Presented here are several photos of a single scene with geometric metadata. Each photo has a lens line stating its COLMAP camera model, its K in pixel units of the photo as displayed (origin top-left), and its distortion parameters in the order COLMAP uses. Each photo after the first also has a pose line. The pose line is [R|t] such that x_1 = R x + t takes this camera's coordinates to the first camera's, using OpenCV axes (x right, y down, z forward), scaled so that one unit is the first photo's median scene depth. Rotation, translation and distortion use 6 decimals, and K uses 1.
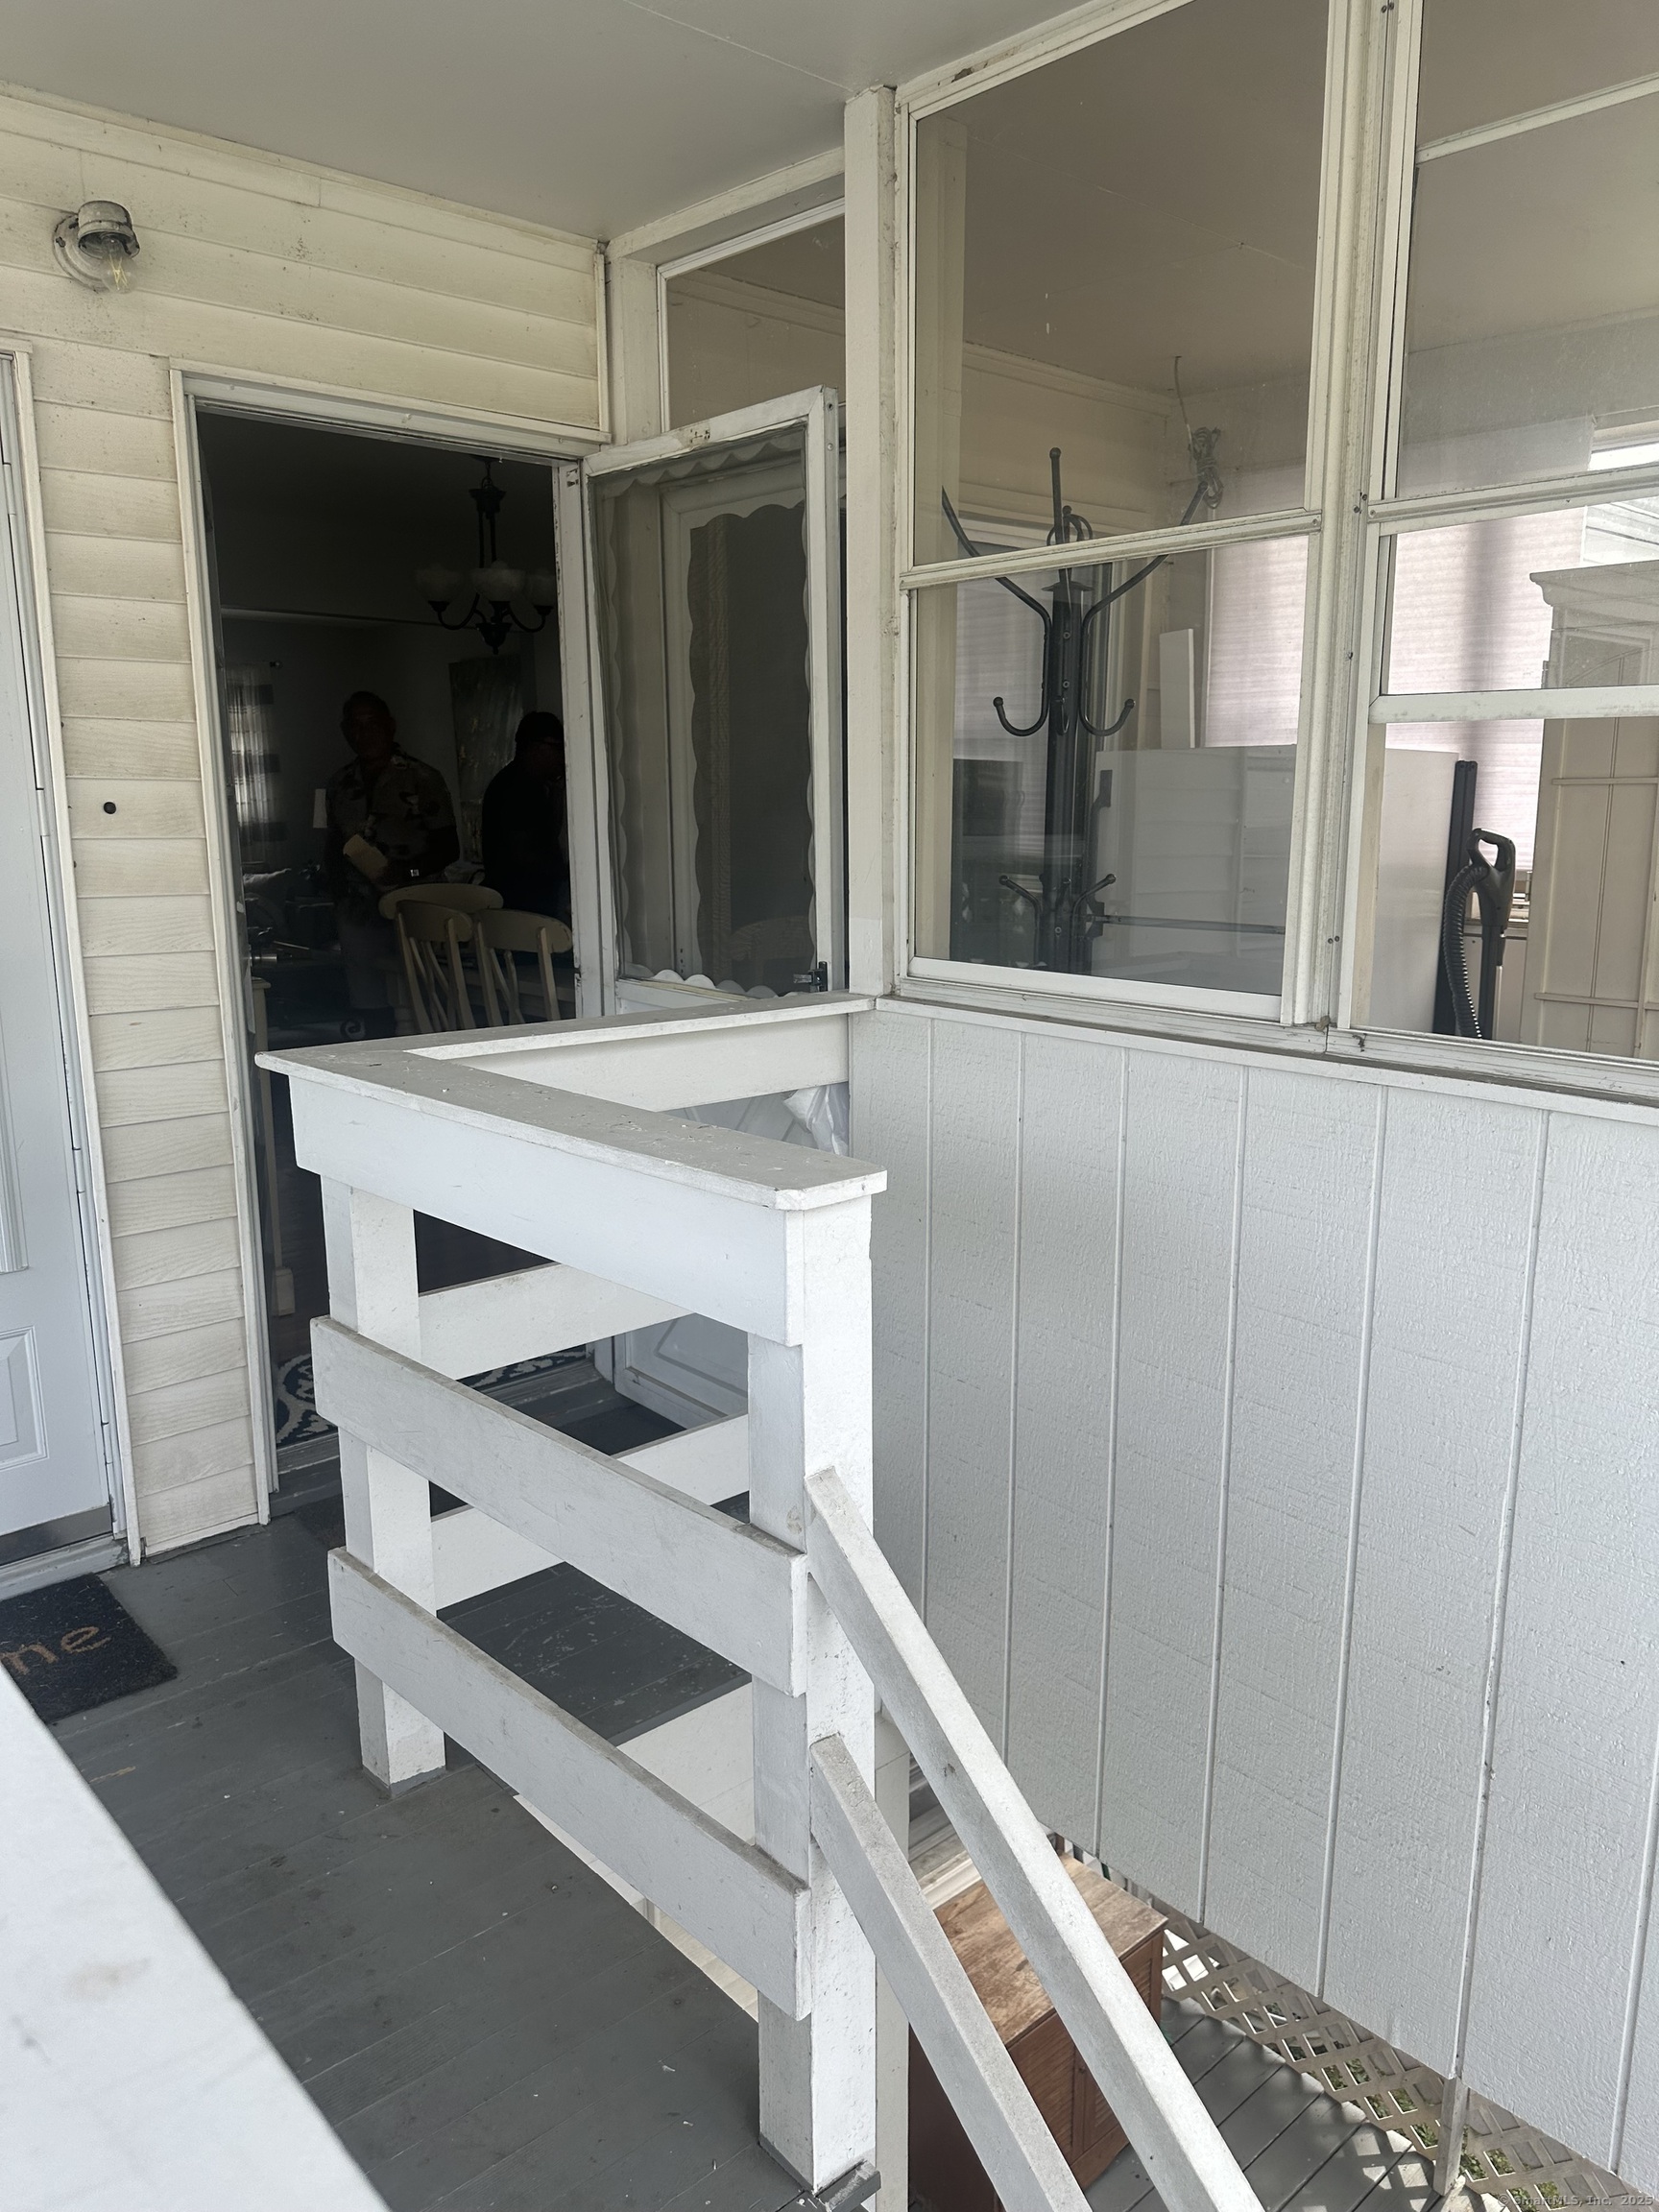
lens RADIAL K [[1576.1, 0, 838.0], [0, 1576.1, 1101.1], [0, 0, 1]] dist [0.186548, -0.335812]
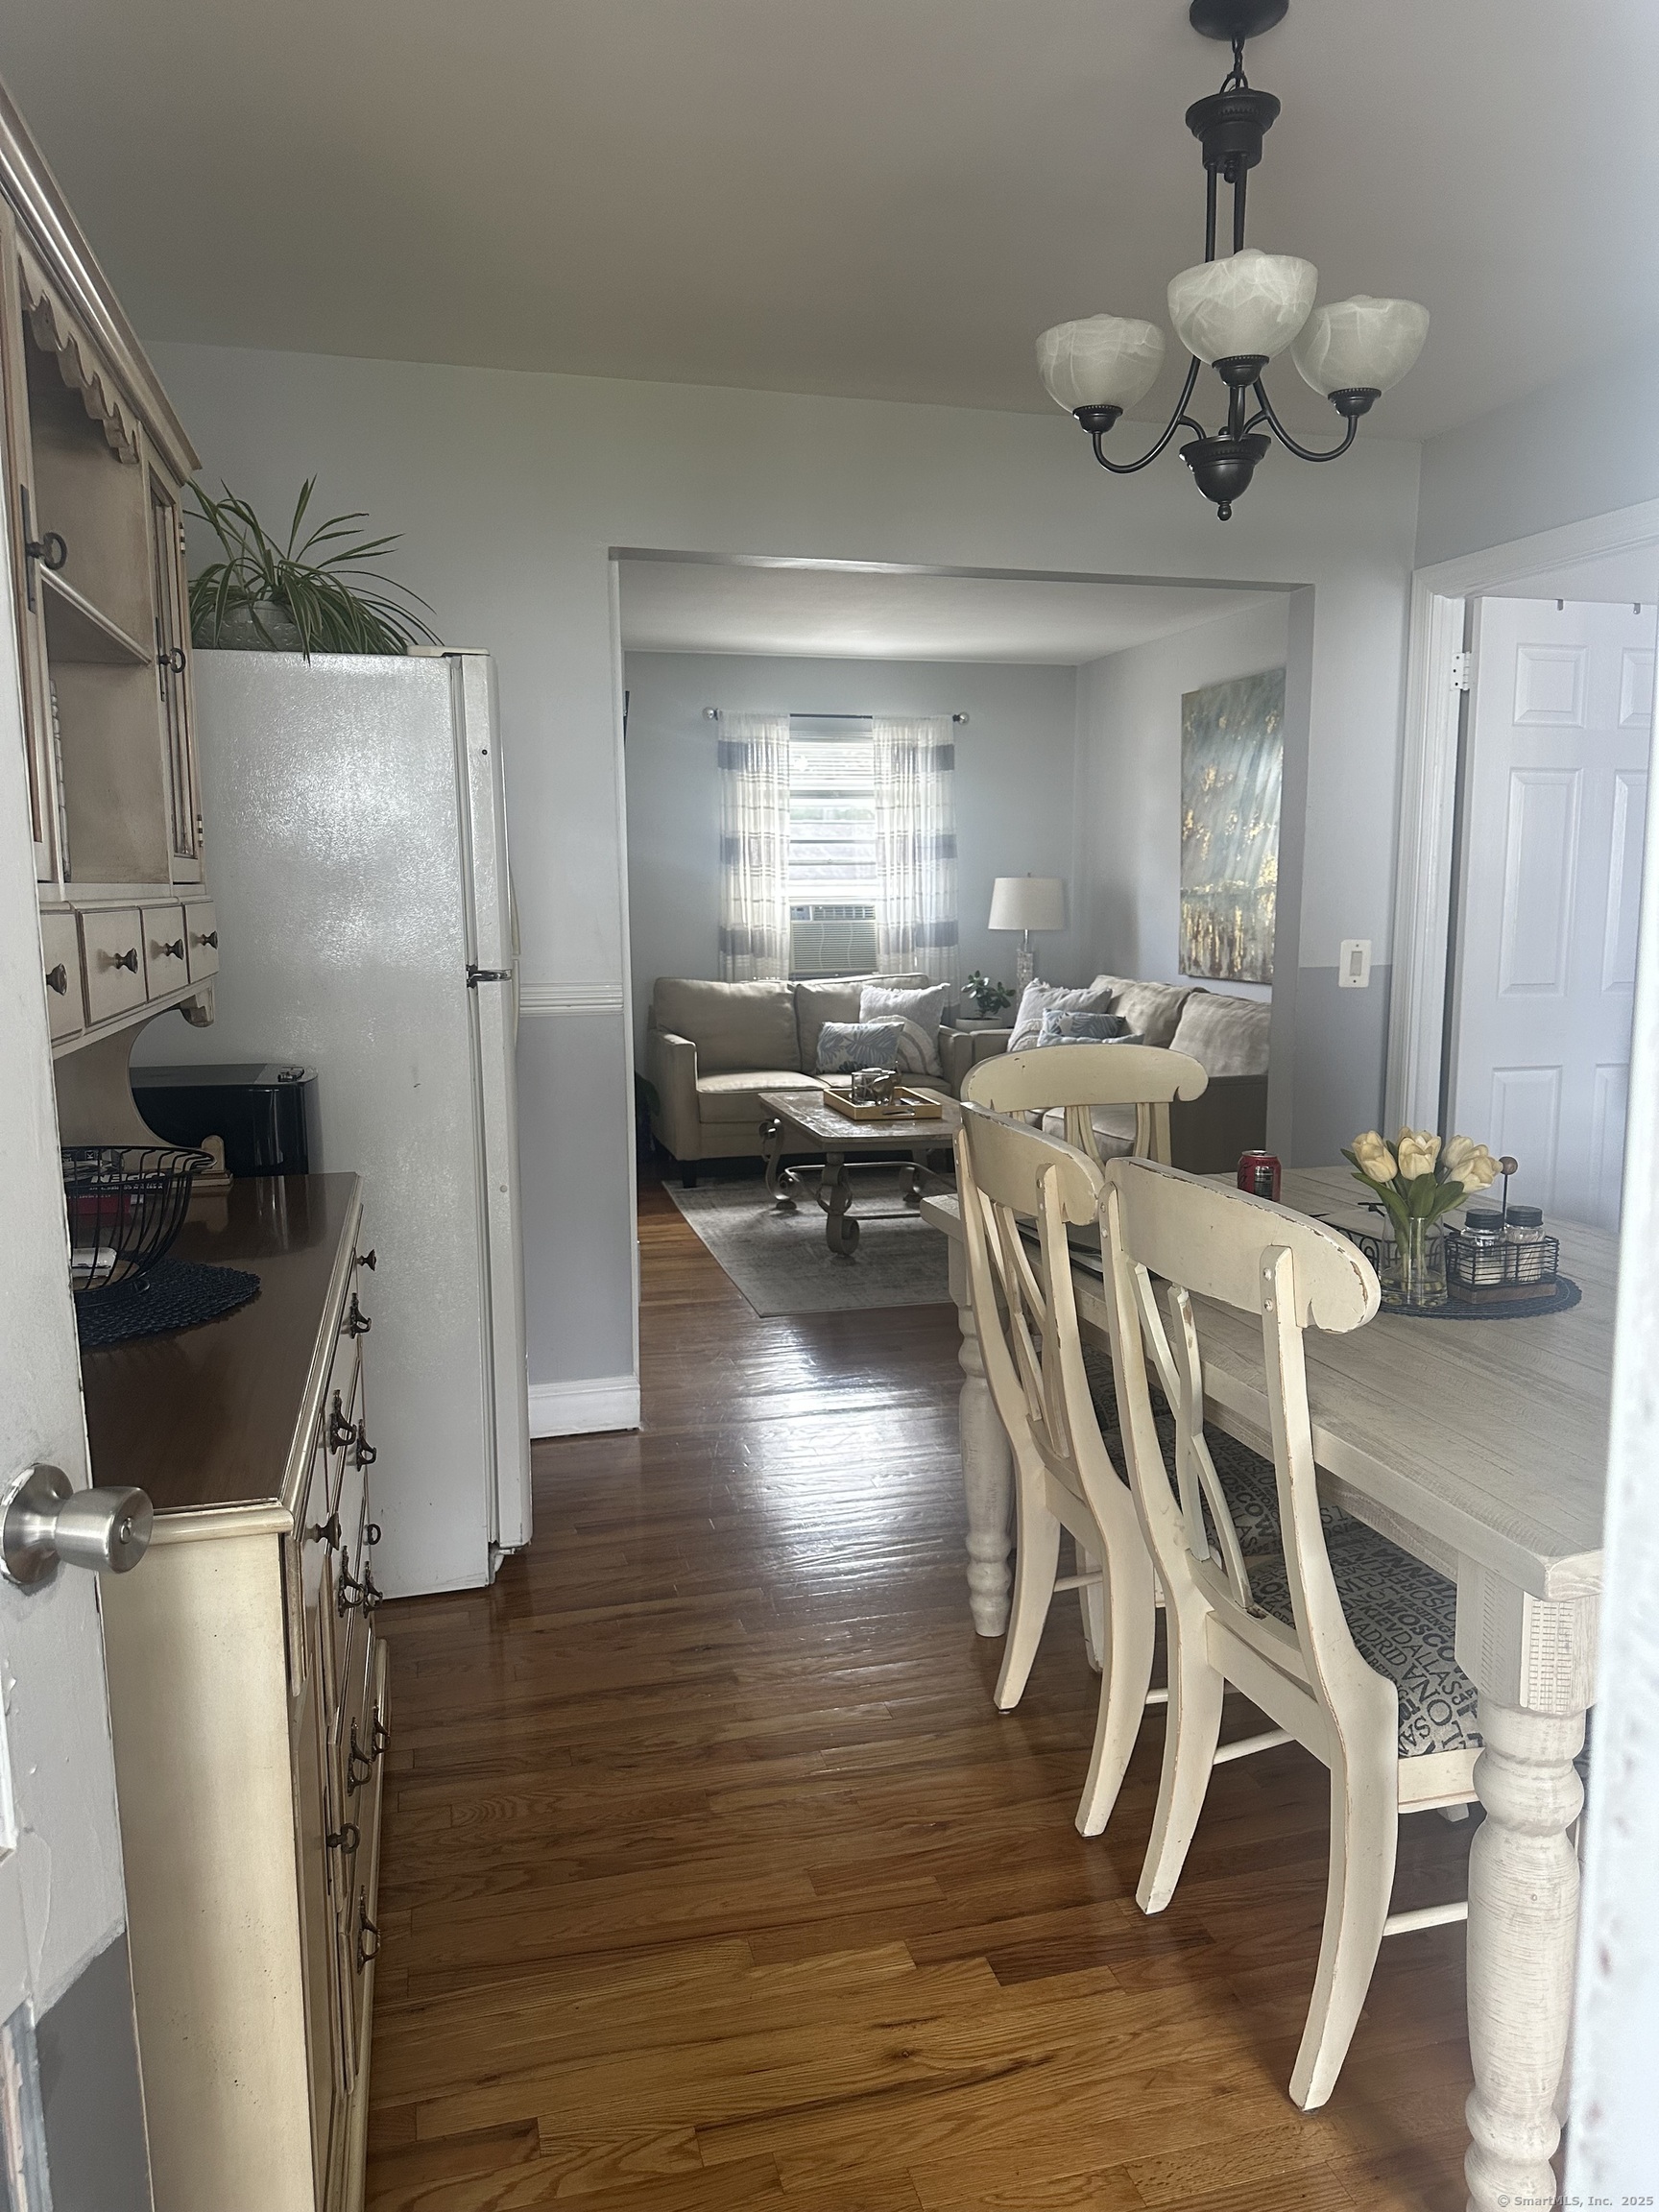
lens RADIAL K [[1571.1, 0, 841.2], [0, 1571.1, 1112.5], [0, 0, 1]] dist [0.184560, -0.282448]
pose [[0.897069, 0.057154, -0.438179, -0.111416], [-0.078532, 0.996435, -0.030807, -0.107695], [0.434857, 0.062047, 0.898359, 0.594043]]
